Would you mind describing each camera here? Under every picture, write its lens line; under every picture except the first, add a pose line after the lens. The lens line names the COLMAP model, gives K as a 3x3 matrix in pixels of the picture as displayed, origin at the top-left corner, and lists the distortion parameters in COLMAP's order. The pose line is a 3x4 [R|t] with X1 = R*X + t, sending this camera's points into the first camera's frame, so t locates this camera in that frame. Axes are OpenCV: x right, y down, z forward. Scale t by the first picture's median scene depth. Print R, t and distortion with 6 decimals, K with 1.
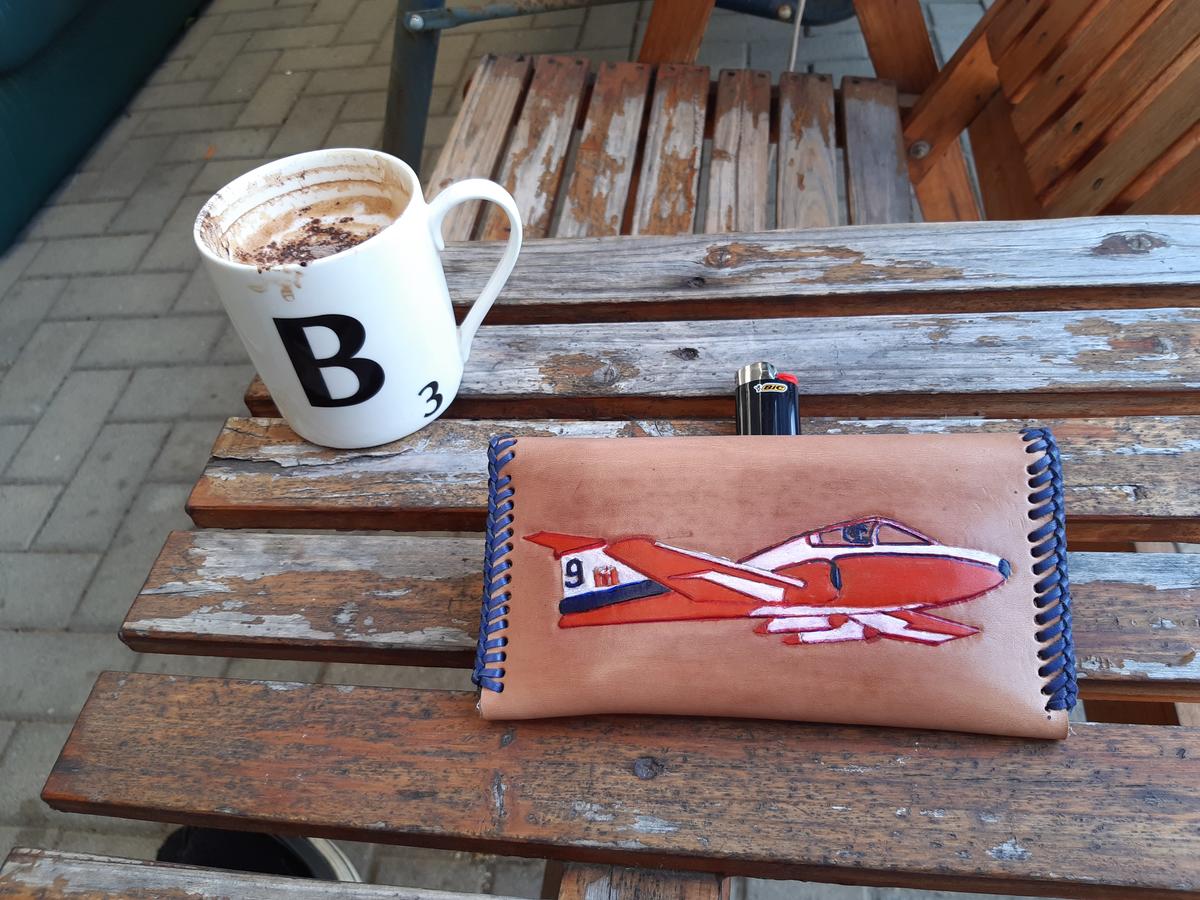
lens RADIAL K [[897.1, 0, 572.1], [0, 897.1, 483.9], [0, 0, 1]] dist [0.022069, -0.081562]
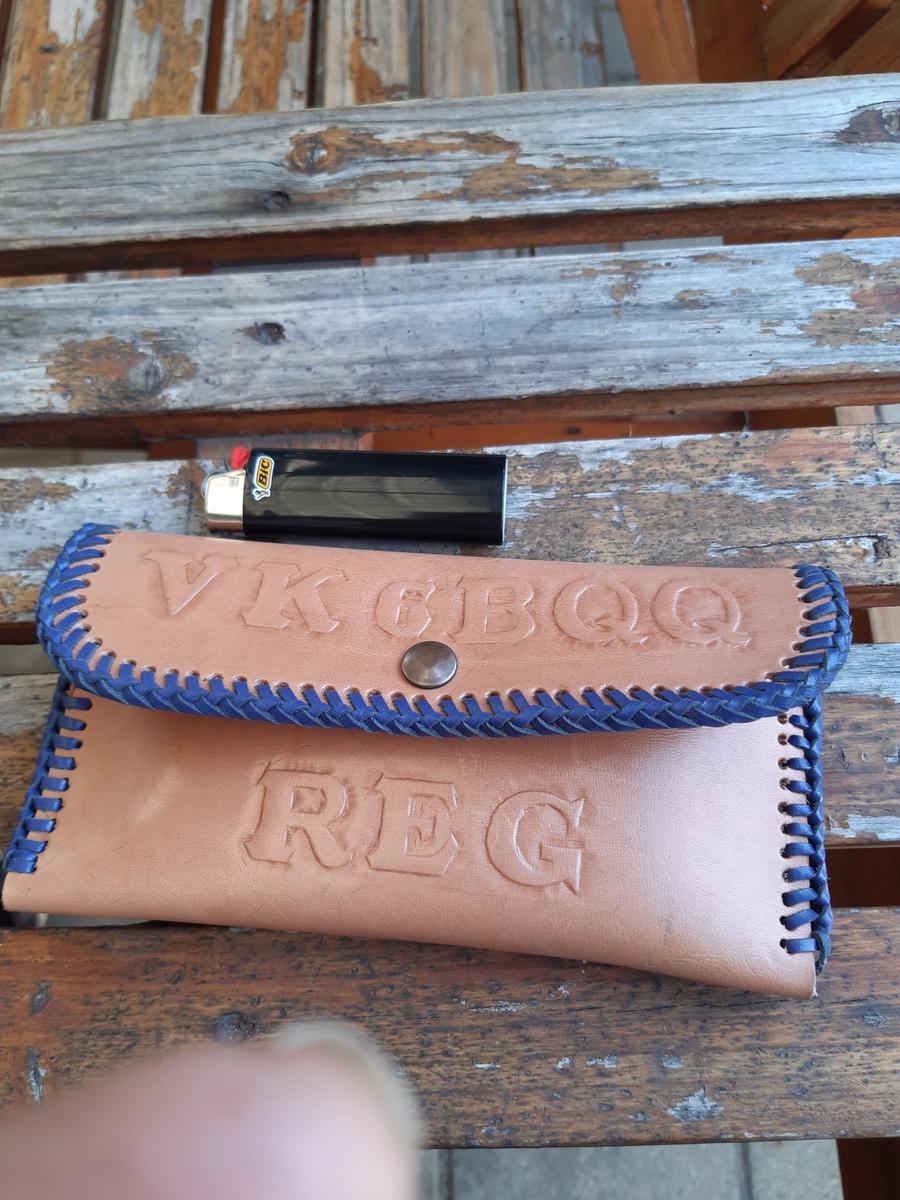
lens RADIAL K [[897.1, 0, 427.5], [0, 897.1, 572.6], [0, 0, 1]] dist [0.022069, -0.081562]
pose [[0.982995, -0.117308, 0.141276, 0.141903], [0.063897, 0.939782, 0.335748, -0.212258], [-0.172154, -0.321012, 0.931297, 0.324175]]
